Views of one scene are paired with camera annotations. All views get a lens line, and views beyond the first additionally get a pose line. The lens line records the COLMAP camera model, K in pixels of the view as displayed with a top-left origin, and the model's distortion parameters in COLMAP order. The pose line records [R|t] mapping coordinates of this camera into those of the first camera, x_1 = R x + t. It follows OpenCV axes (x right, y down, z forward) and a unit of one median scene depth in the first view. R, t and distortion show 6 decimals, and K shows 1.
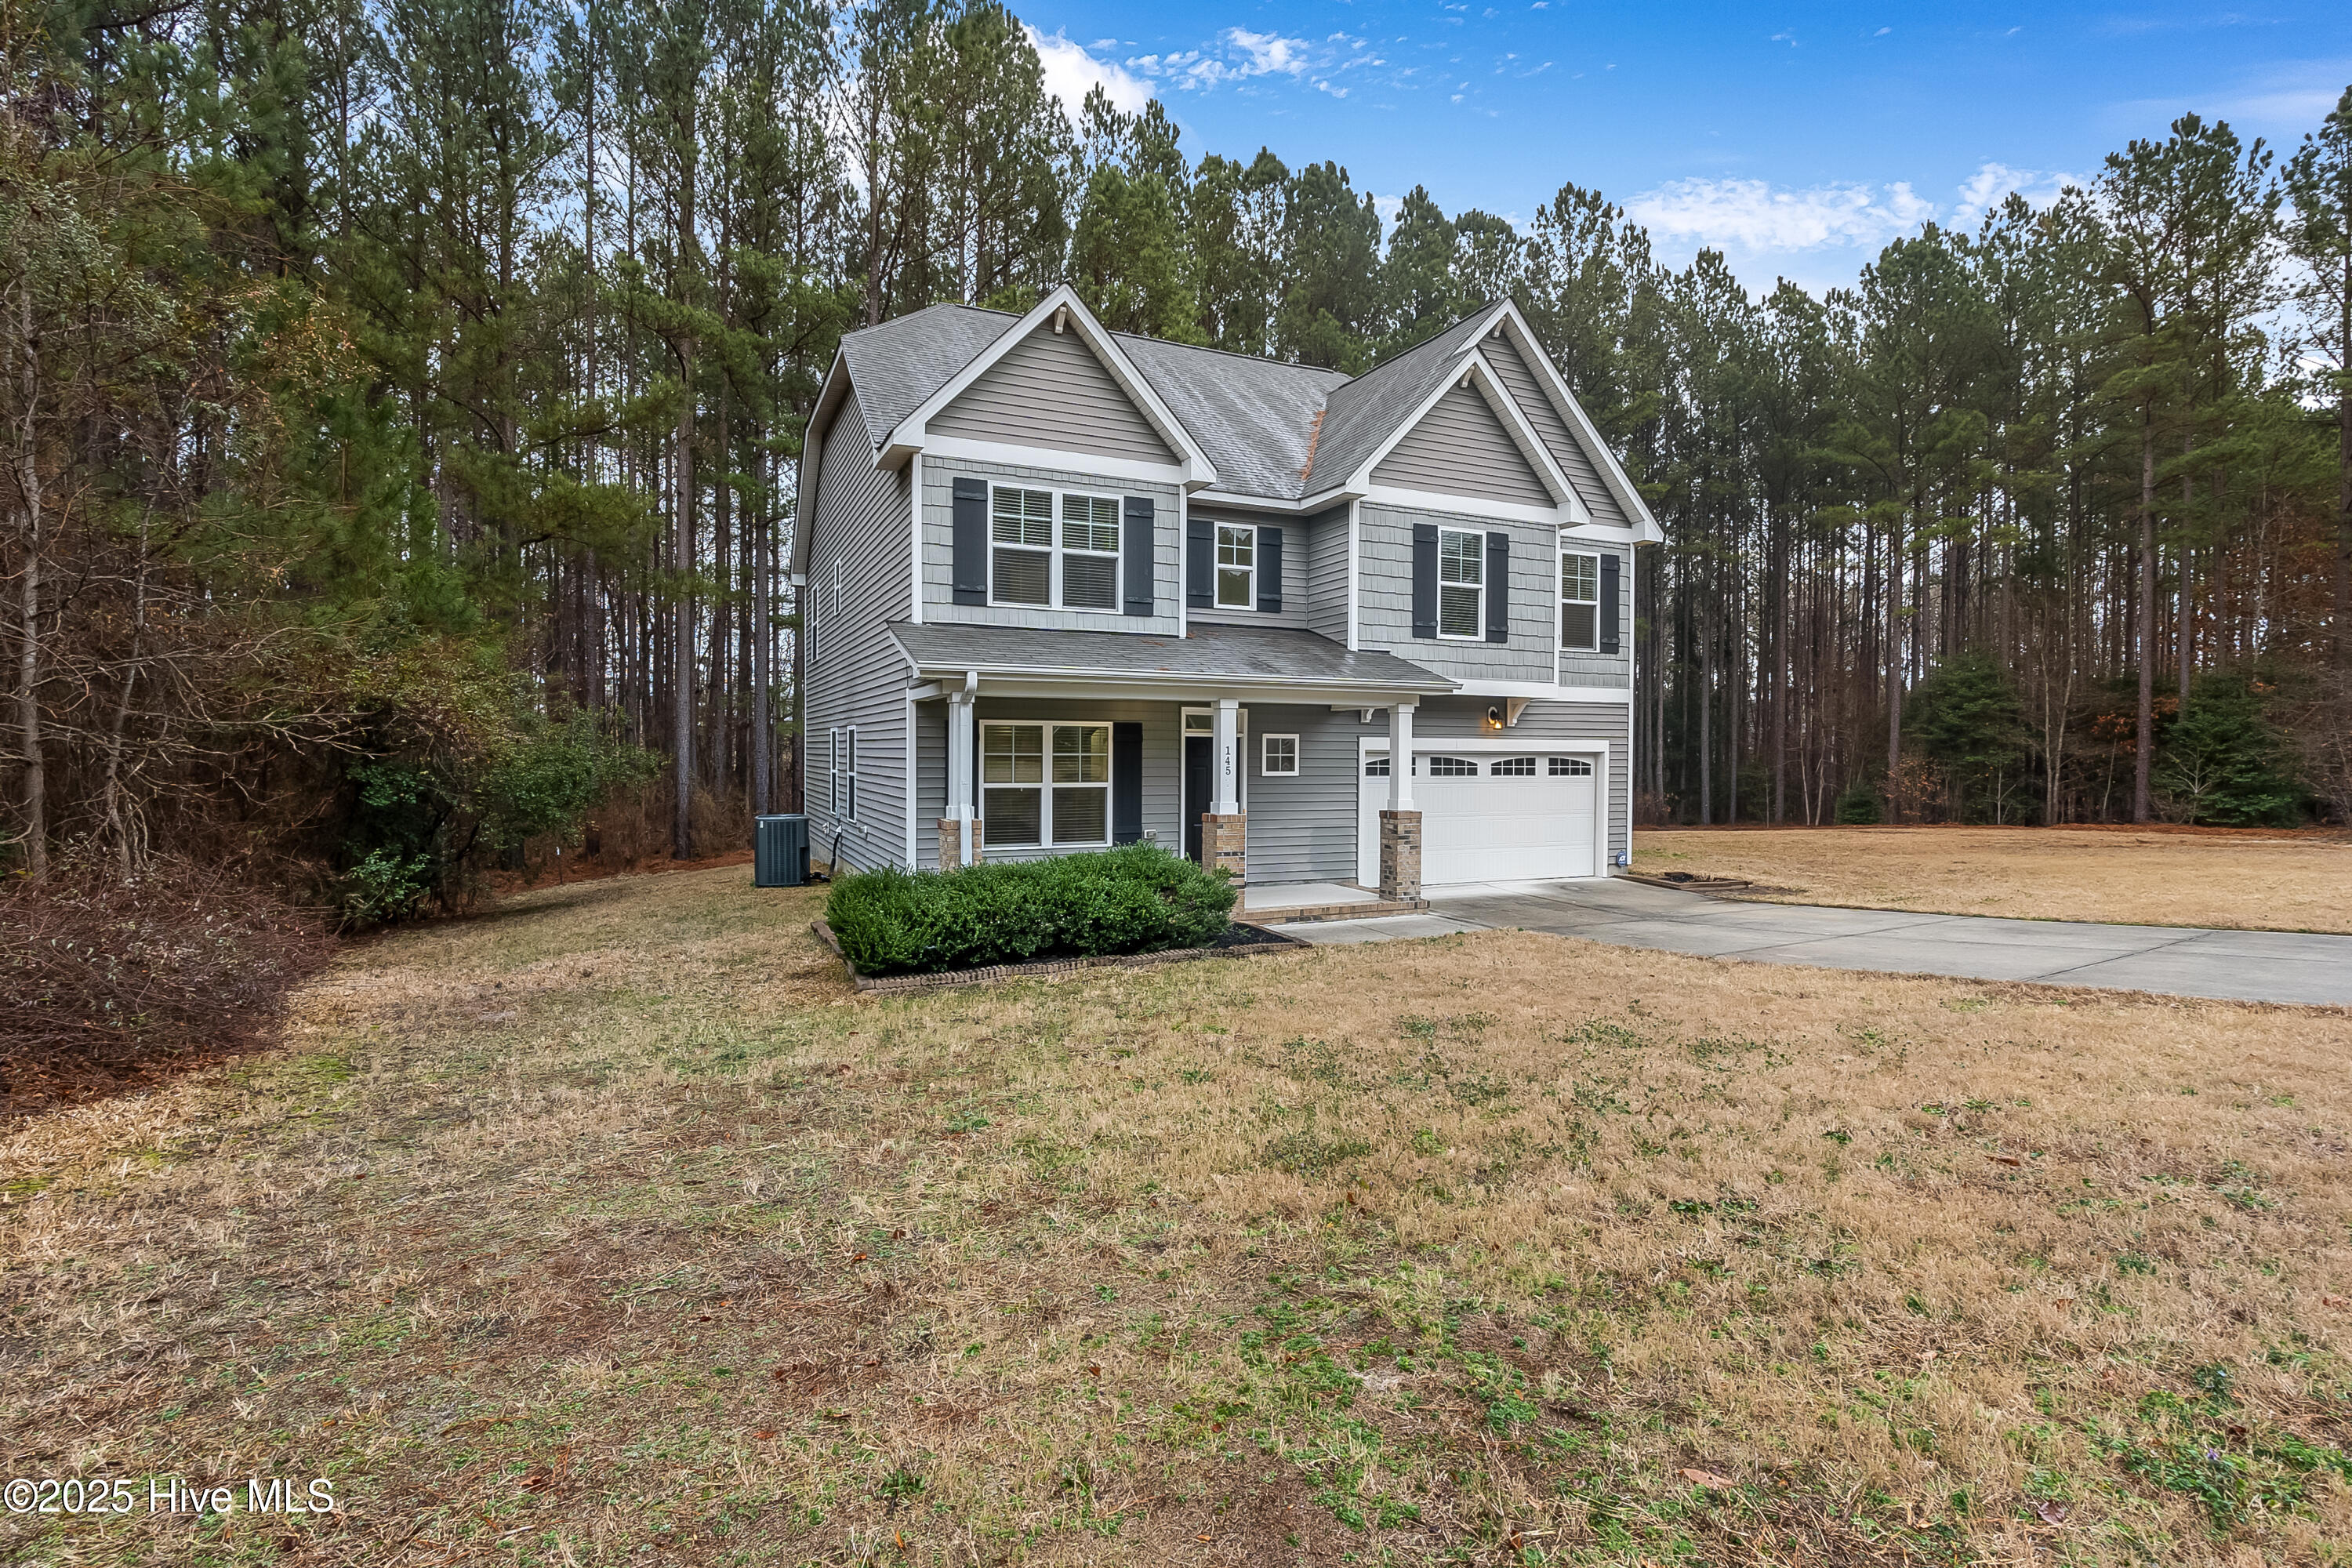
lens RADIAL K [[1070.0, 0, 1139.4], [0, 1070.0, 786.1], [0, 0, 1]] dist [-0.008287, 0.000729]
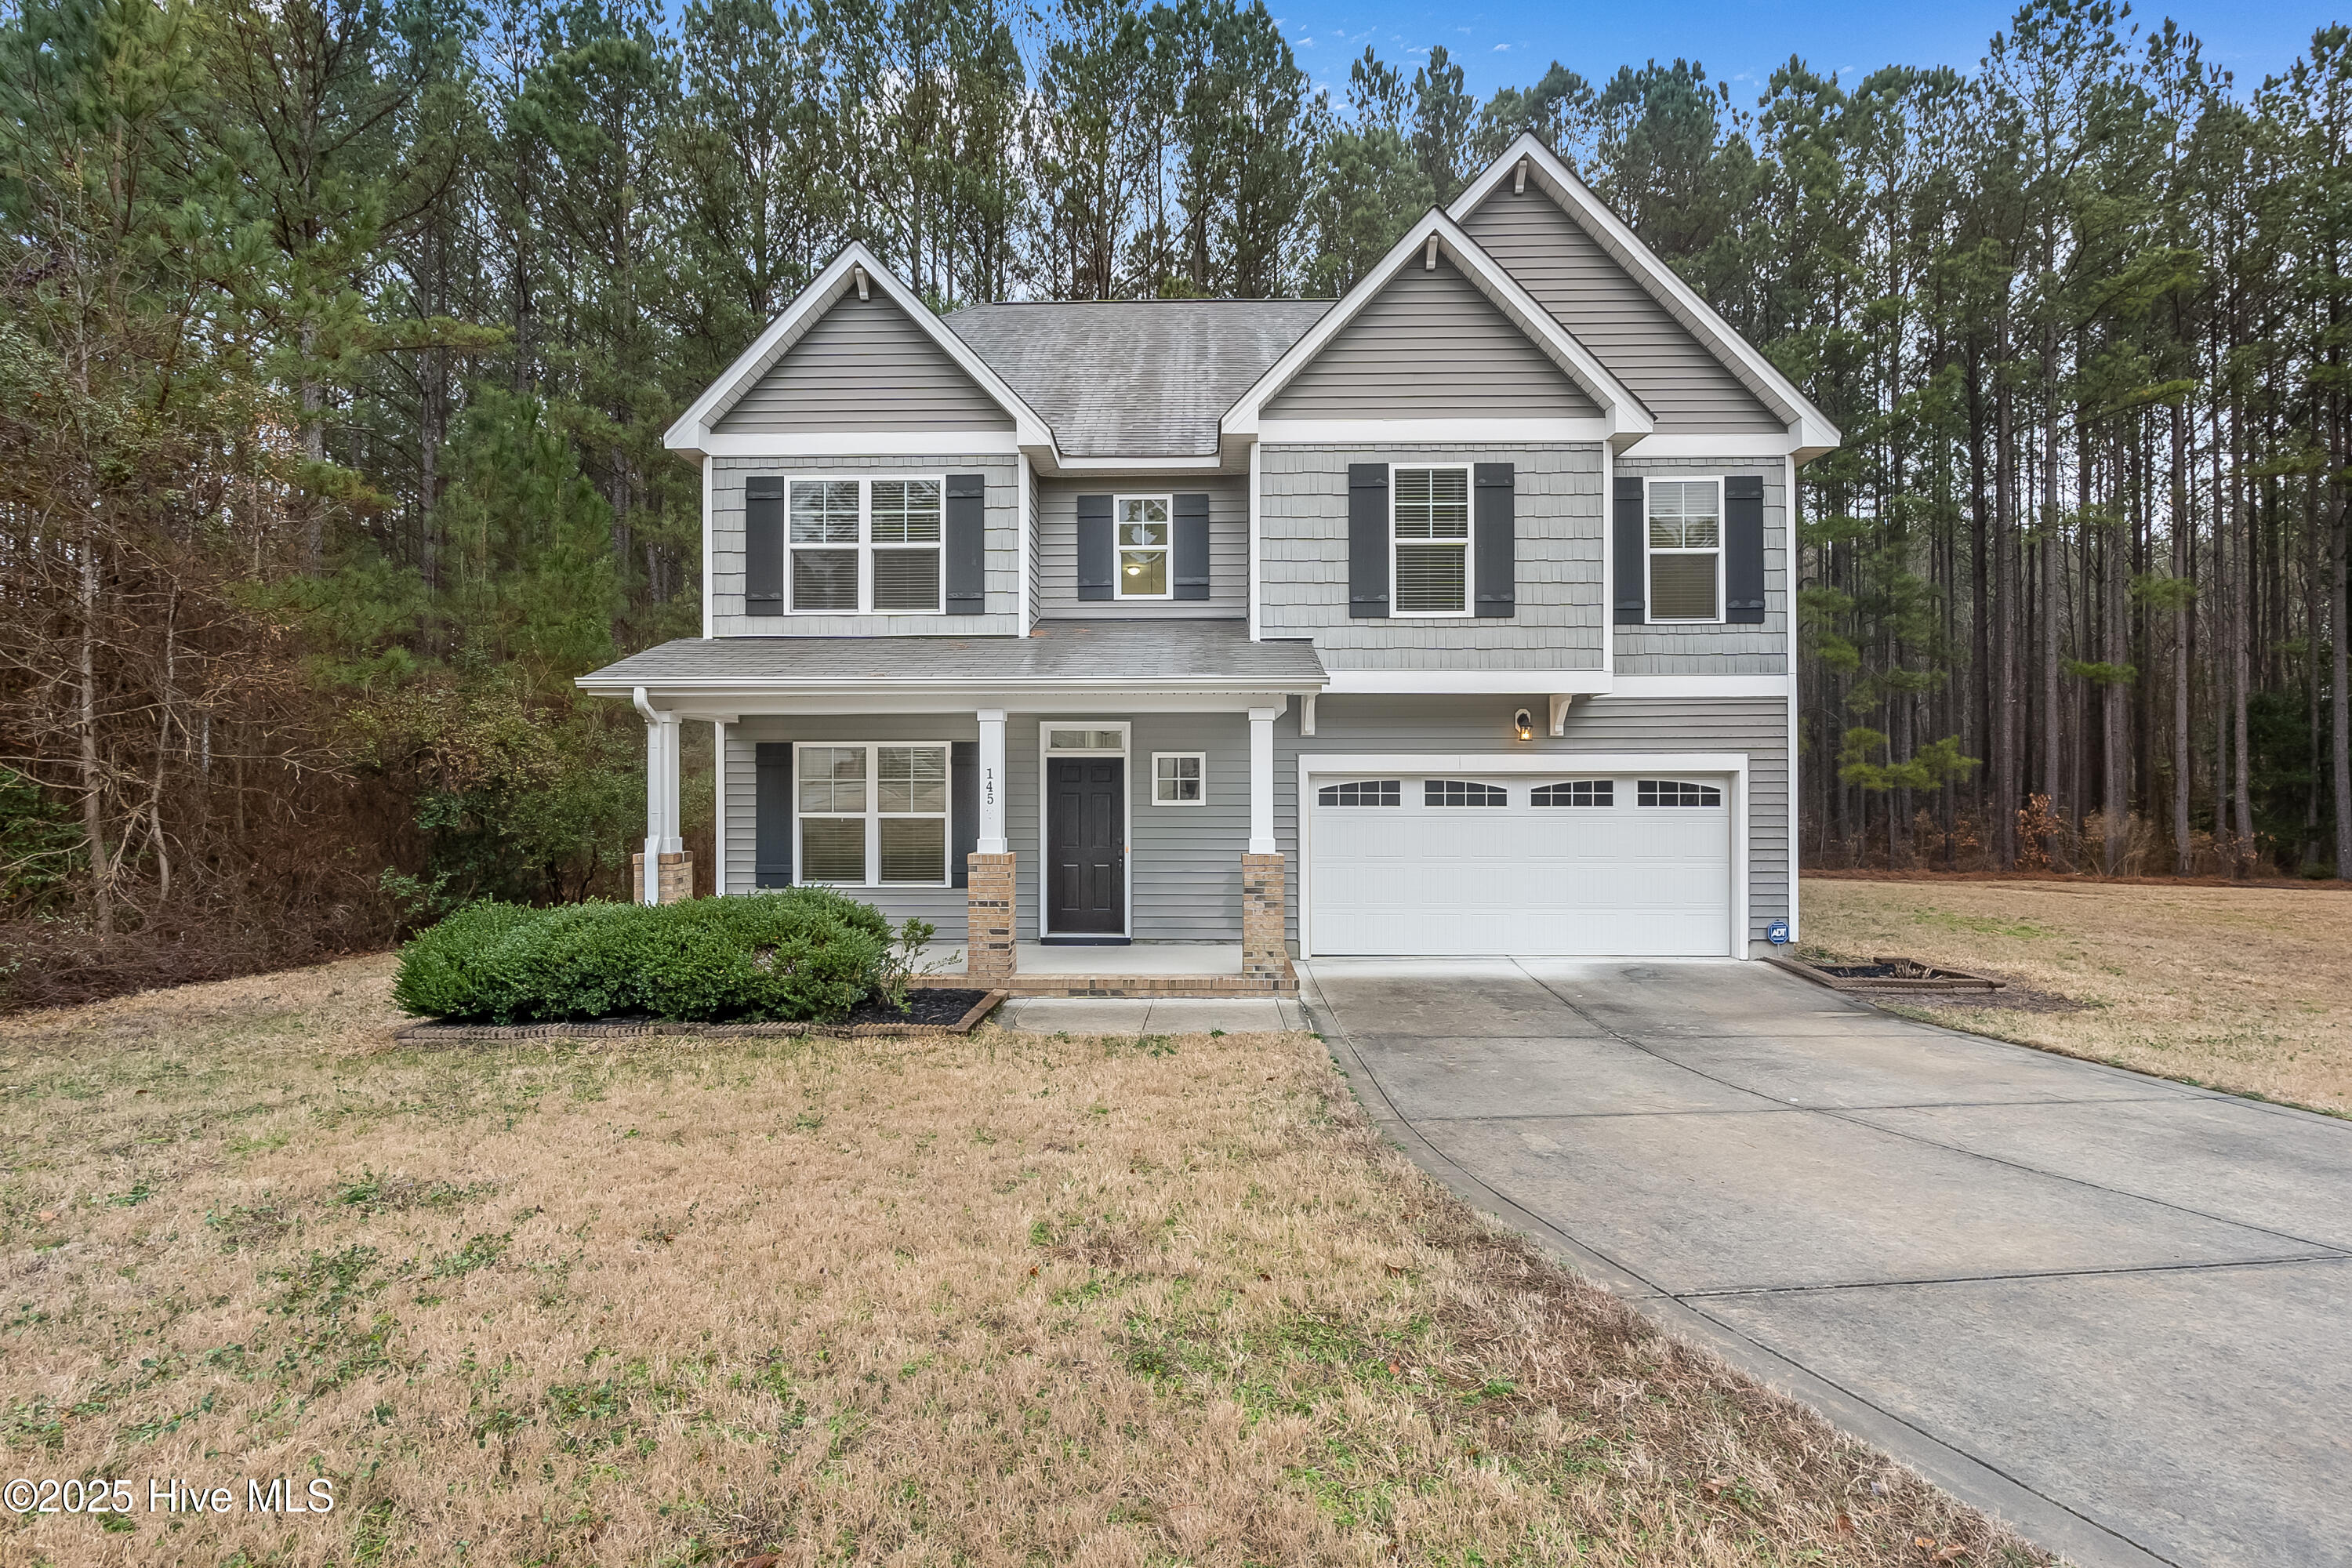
lens RADIAL K [[1070.0, 0, 1139.4], [0, 1070.0, 786.1], [0, 0, 1]] dist [-0.008287, 0.000729]
pose [[0.903812, -0.004004, -0.427911, 0.438680], [-0.007272, 0.999668, -0.024714, -0.004113], [0.427868, 0.025449, 0.903483, 0.274688]]
